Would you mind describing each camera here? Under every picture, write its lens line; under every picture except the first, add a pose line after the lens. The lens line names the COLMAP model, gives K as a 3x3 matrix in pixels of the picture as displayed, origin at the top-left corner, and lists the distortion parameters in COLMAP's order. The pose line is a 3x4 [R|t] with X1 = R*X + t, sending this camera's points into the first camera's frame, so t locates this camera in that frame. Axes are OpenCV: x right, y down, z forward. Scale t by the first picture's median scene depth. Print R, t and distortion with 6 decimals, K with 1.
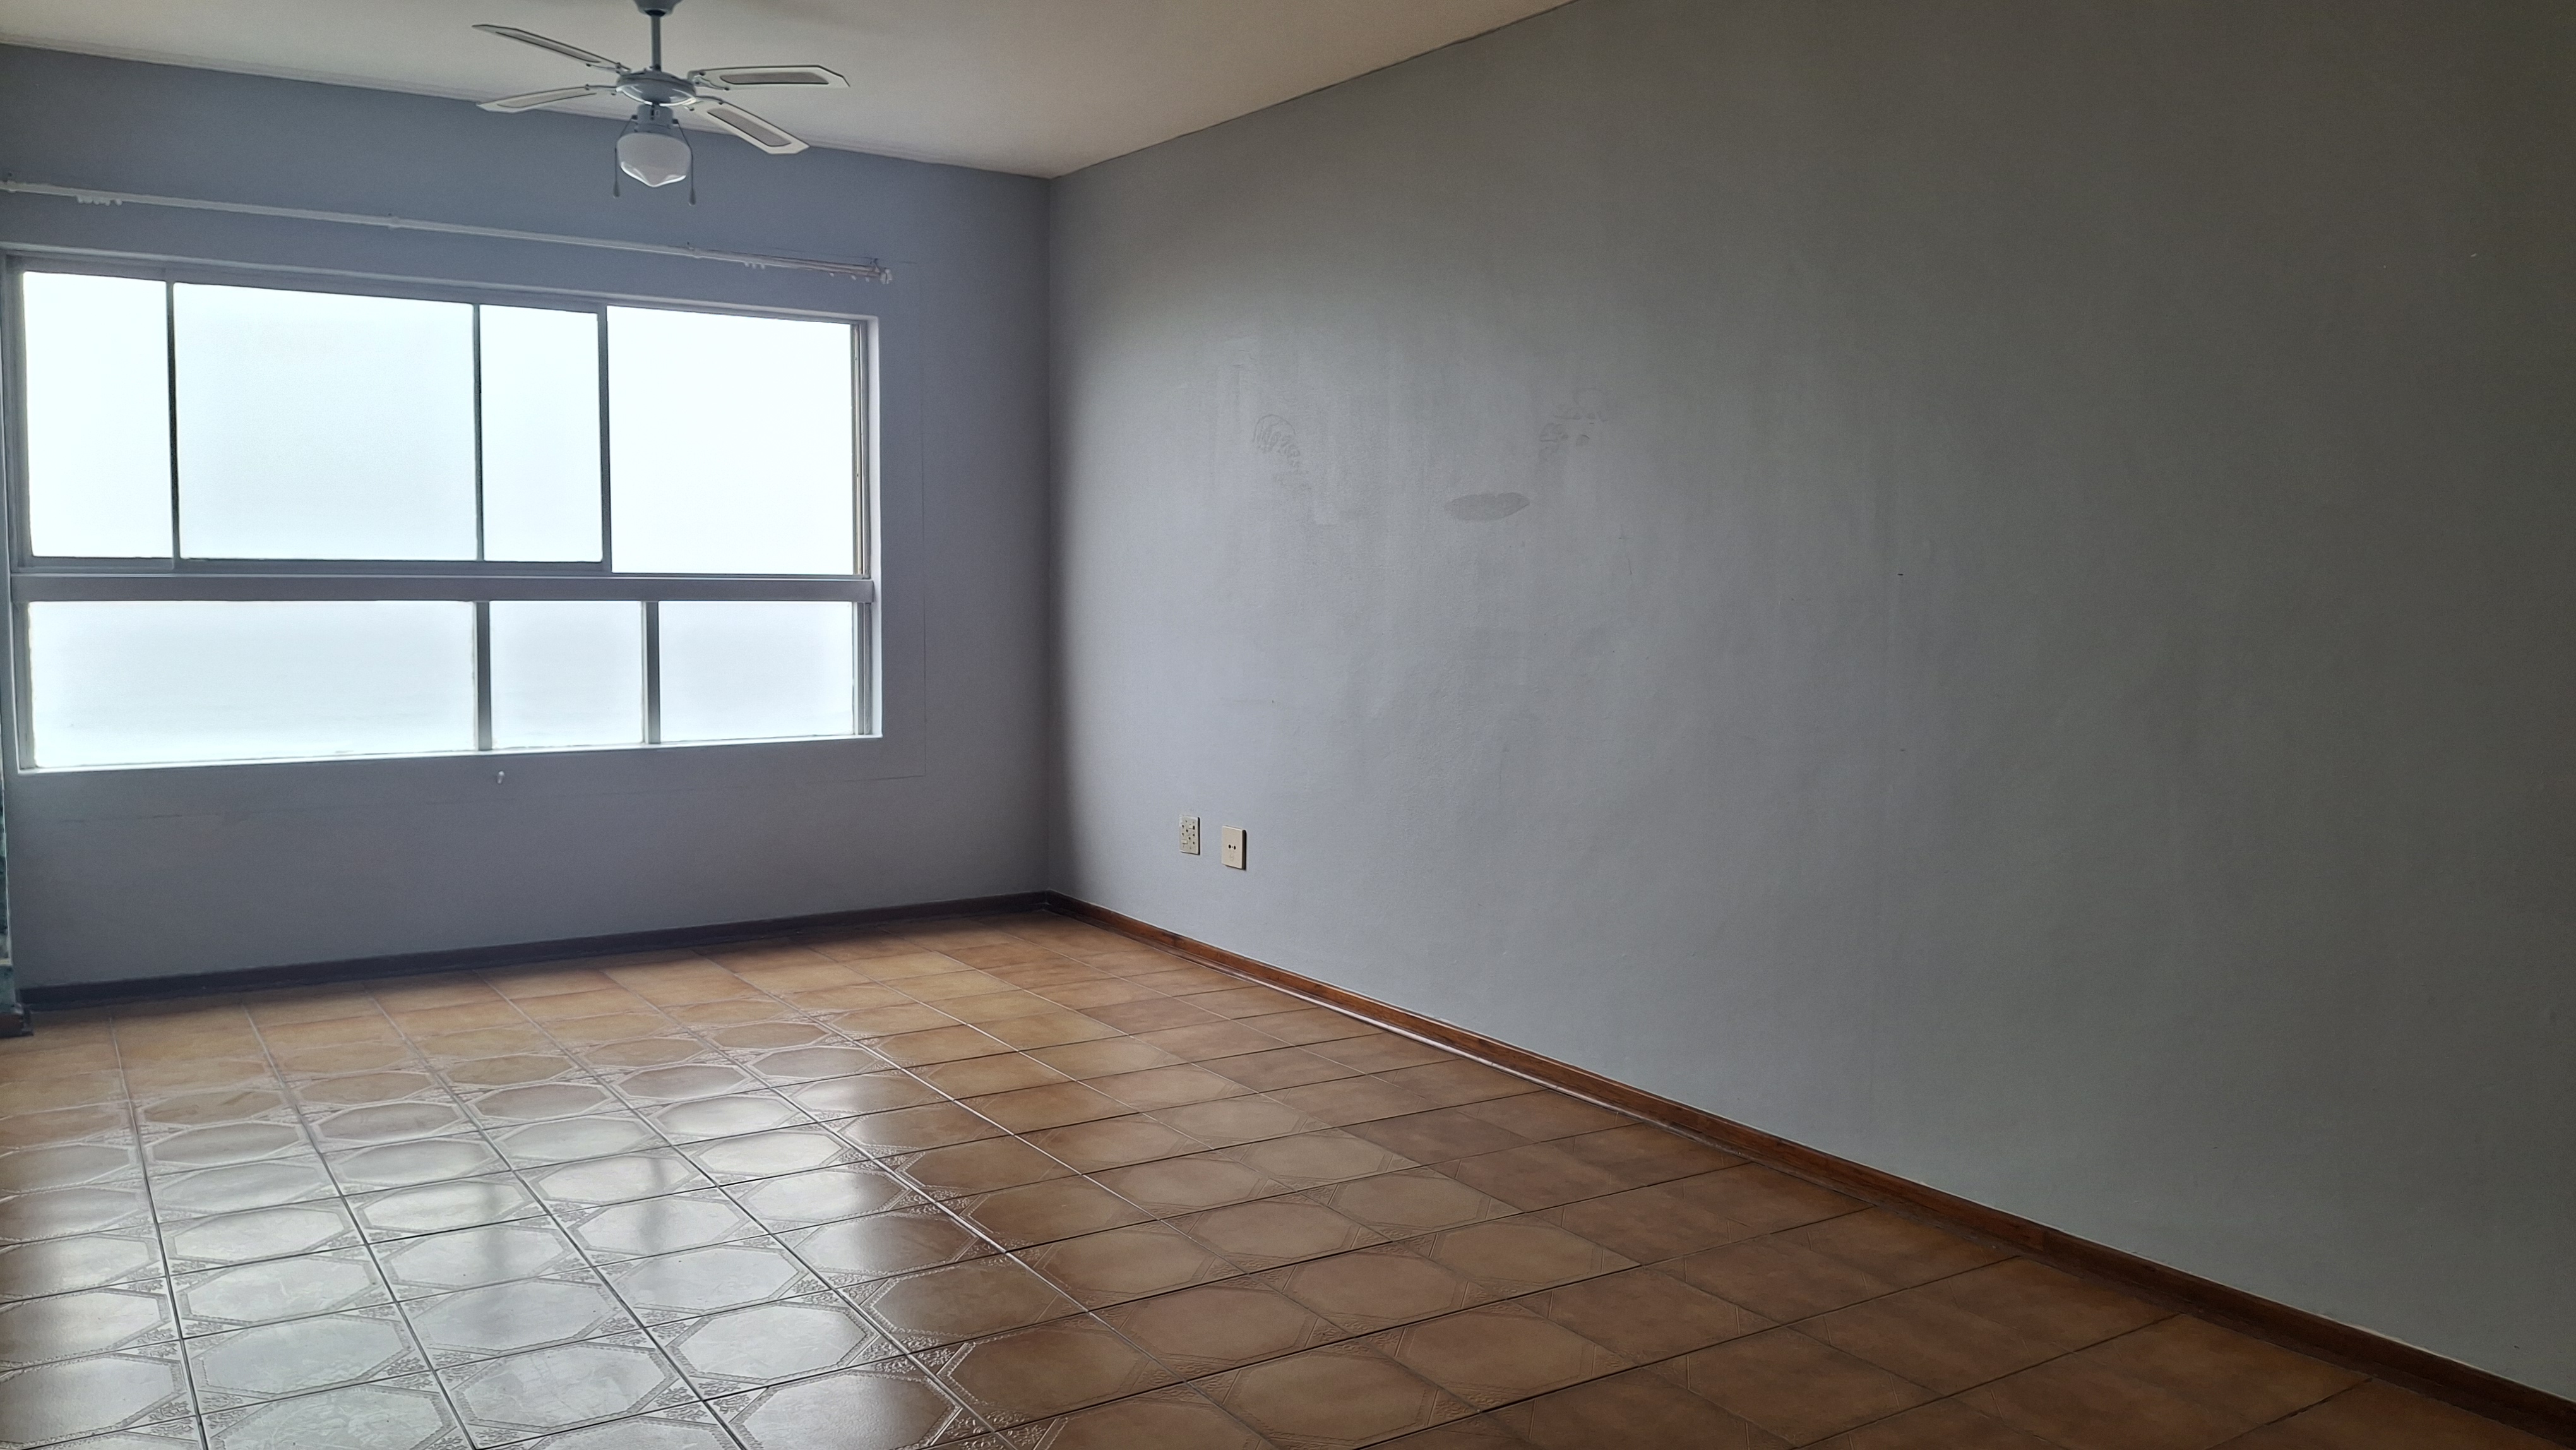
lens RADIAL K [[1885.5, 0, 1288.0], [0, 1885.5, 725.0], [0, 0, 1]] dist [0.054251, -0.105696]
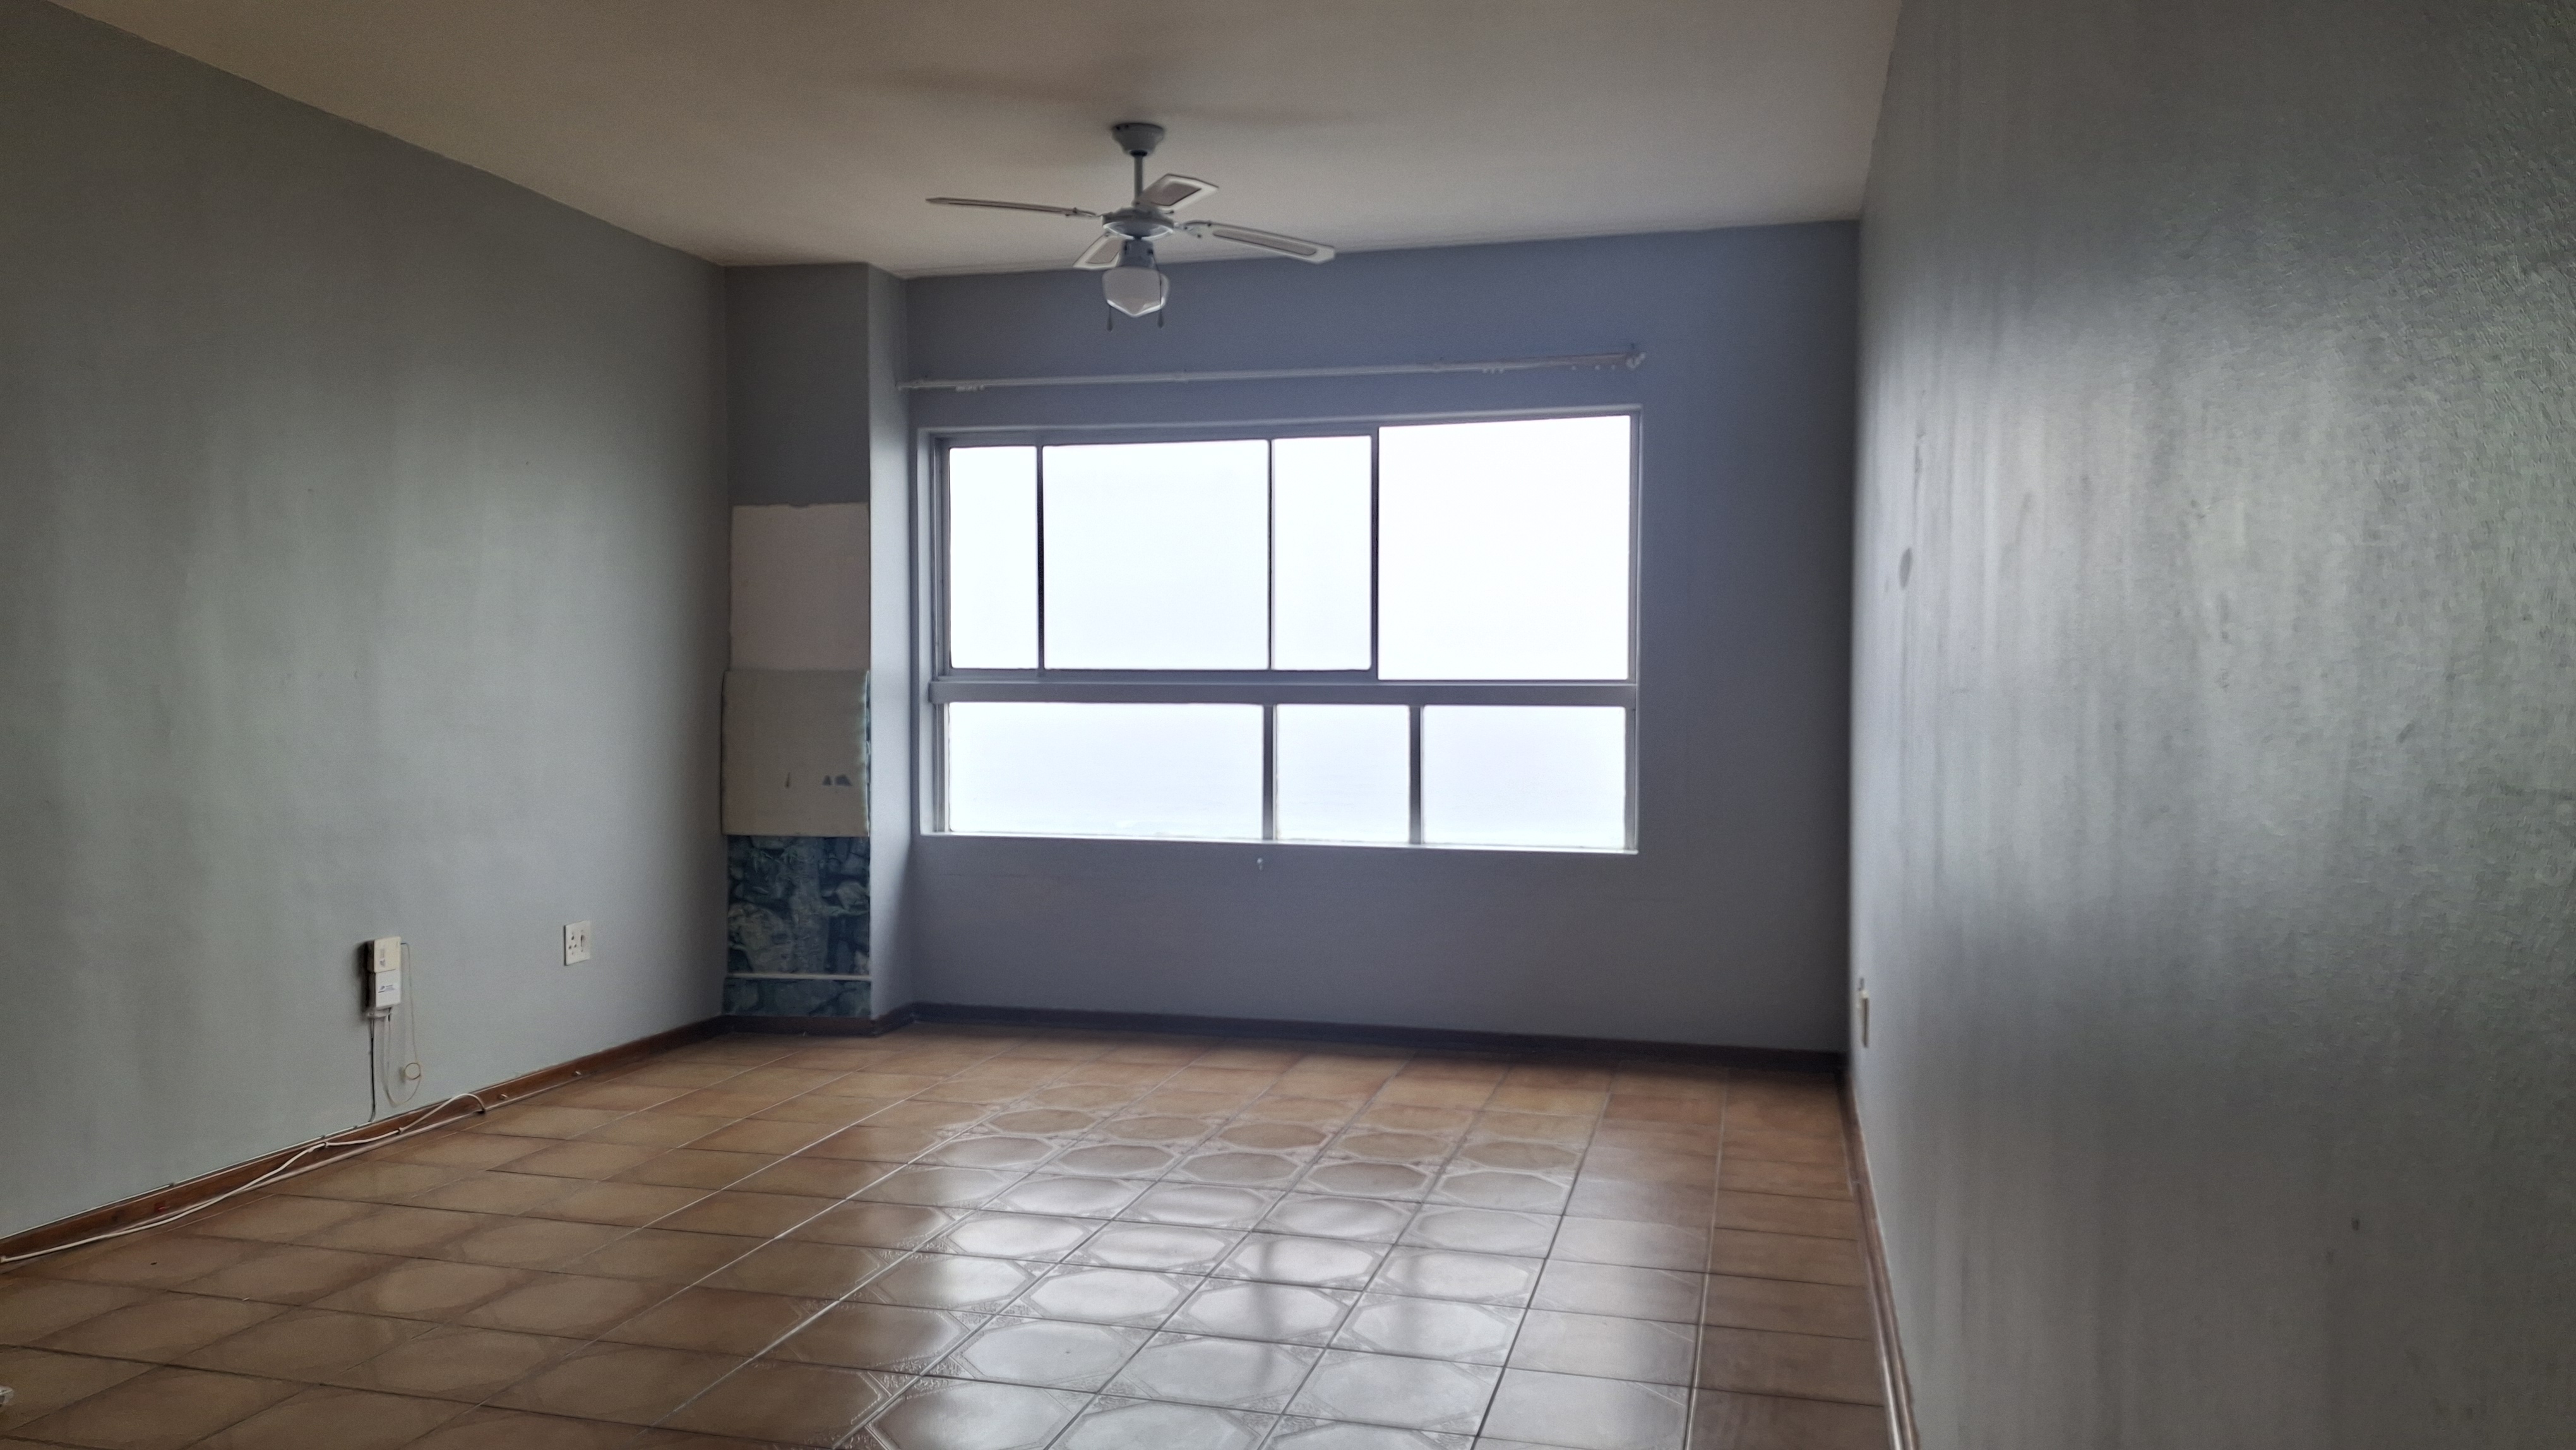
lens RADIAL K [[1885.5, 0, 1288.0], [0, 1885.5, 725.0], [0, 0, 1]] dist [0.054251, -0.105696]
pose [[0.676842, 0.009478, -0.736067, 0.386830], [-0.056708, 0.997617, -0.039299, -0.010956], [0.733941, 0.068340, 0.675767, 0.263835]]
